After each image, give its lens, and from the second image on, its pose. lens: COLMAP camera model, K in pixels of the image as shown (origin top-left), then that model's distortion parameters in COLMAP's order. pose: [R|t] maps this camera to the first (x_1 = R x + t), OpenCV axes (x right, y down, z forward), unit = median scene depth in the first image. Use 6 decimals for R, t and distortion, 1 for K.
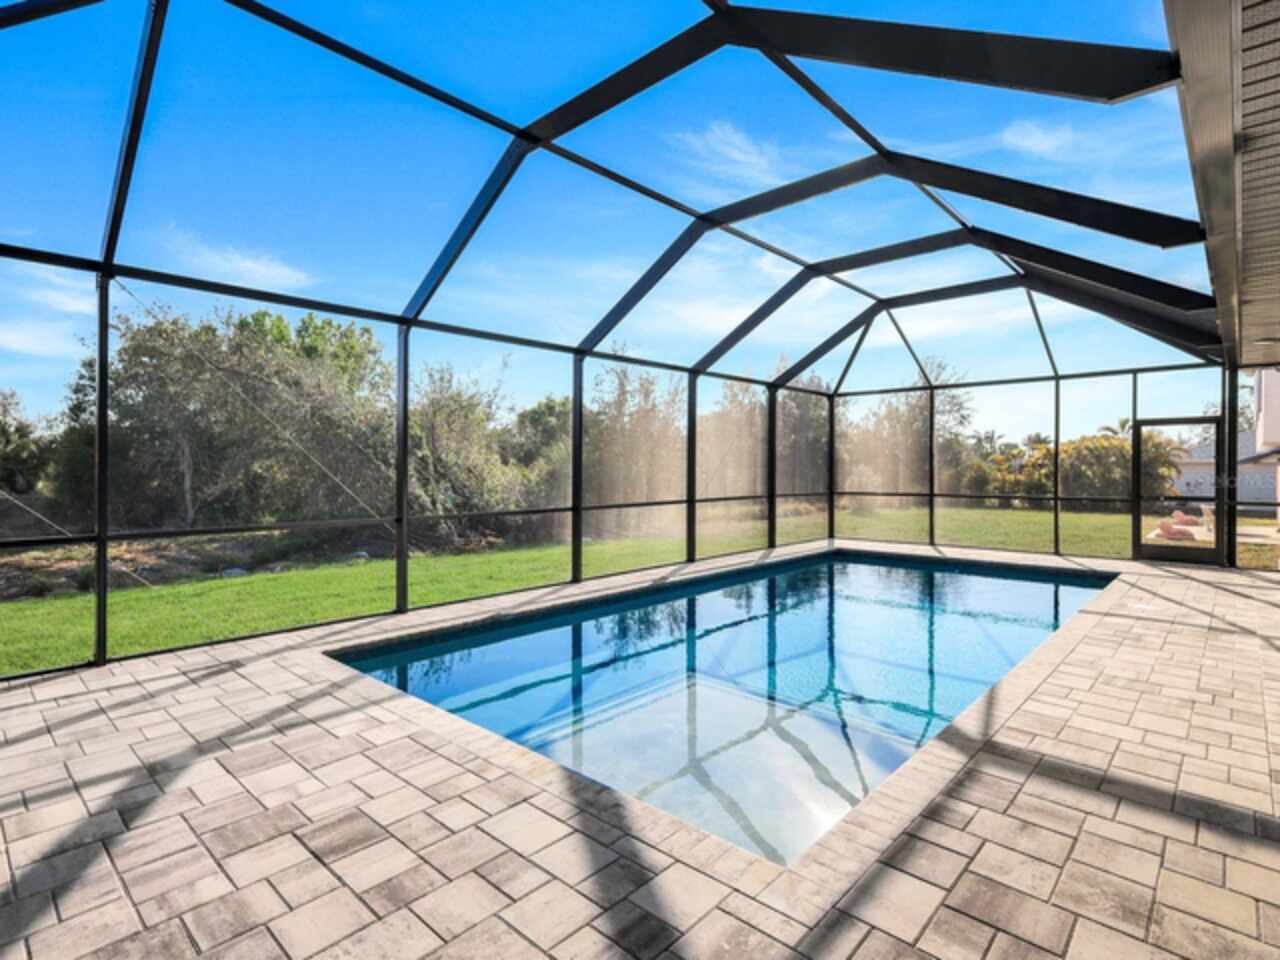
lens RADIAL K [[642.1, 0, 641.0], [0, 642.1, 474.7], [0, 0, 1]] dist [0.006900, 0.001076]
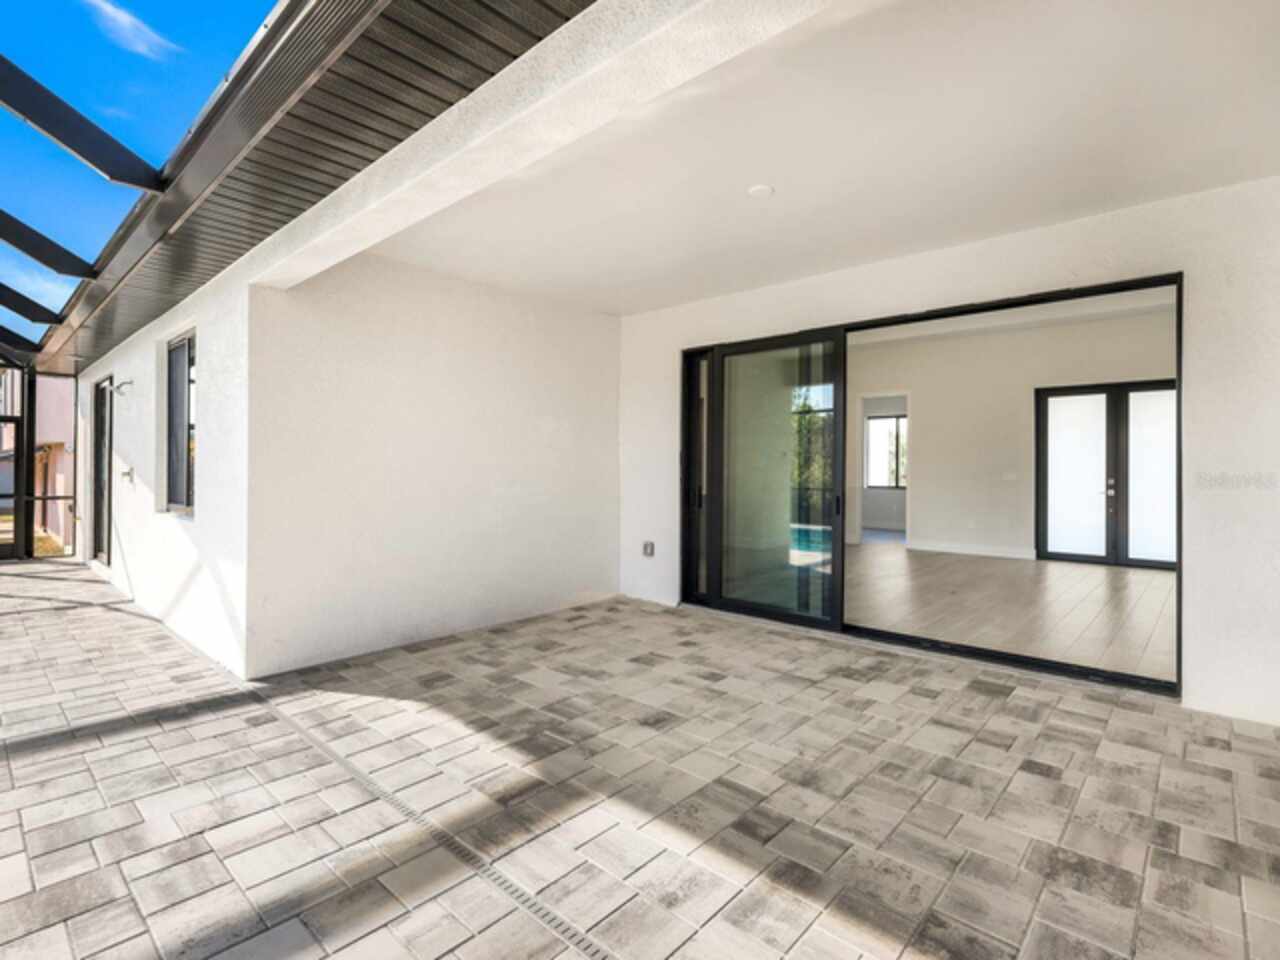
lens RADIAL K [[642.1, 0, 640.1], [0, 642.1, 473.3], [0, 0, 1]] dist [0.006900, 0.001076]
pose [[-0.000014, -0.004254, 0.999991, -0.531583], [0.002453, 0.999988, 0.004254, -0.001696], [-0.999997, 0.002453, -0.000003, -0.045157]]
